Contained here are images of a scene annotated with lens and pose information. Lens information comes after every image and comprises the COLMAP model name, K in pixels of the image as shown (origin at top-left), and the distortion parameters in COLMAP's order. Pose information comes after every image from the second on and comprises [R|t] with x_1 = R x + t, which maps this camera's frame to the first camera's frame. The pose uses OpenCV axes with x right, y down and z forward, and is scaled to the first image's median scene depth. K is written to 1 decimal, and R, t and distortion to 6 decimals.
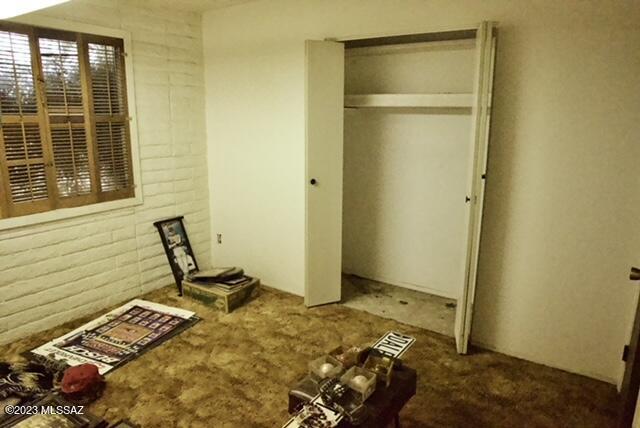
lens RADIAL K [[439.0, 0, 315.3], [0, 439.0, 217.3], [0, 0, 1]] dist [-0.061135, 0.026358]
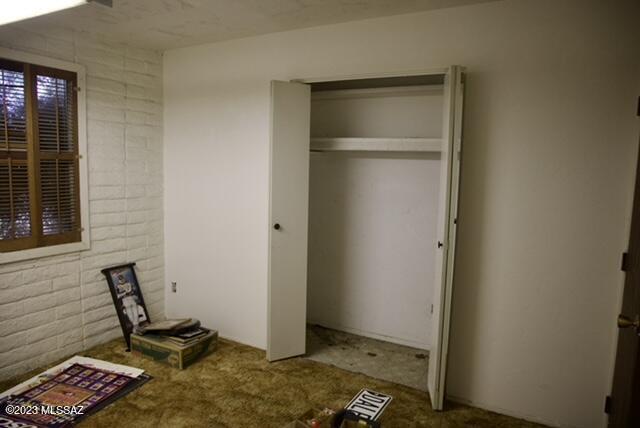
lens RADIAL K [[439.0, 0, 319.6], [0, 439.0, 218.5], [0, 0, 1]] dist [-0.061135, 0.026358]
pose [[0.994573, 0.009709, 0.103585, -0.012687], [0.001212, 0.994487, -0.104849, 0.001556], [-0.104032, 0.104406, 0.989079, 0.051634]]
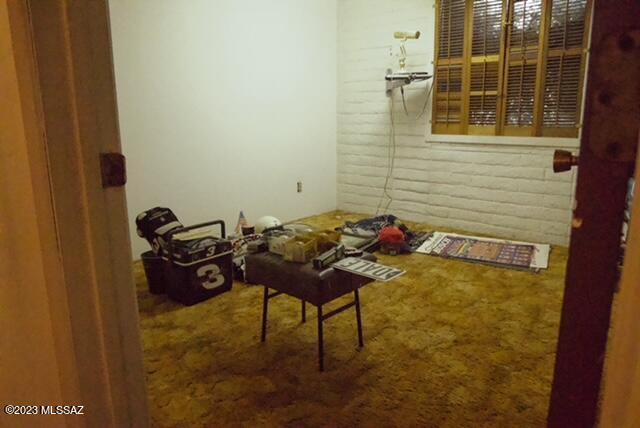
lens RADIAL K [[439.0, 0, 315.4], [0, 439.0, 214.5], [0, 0, 1]] dist [-0.061135, 0.026358]
pose [[-0.100268, 0.216571, -0.971104, 0.622825], [-0.224137, 0.946019, 0.234119, 0.019971], [0.969386, 0.241135, -0.046314, 0.597625]]
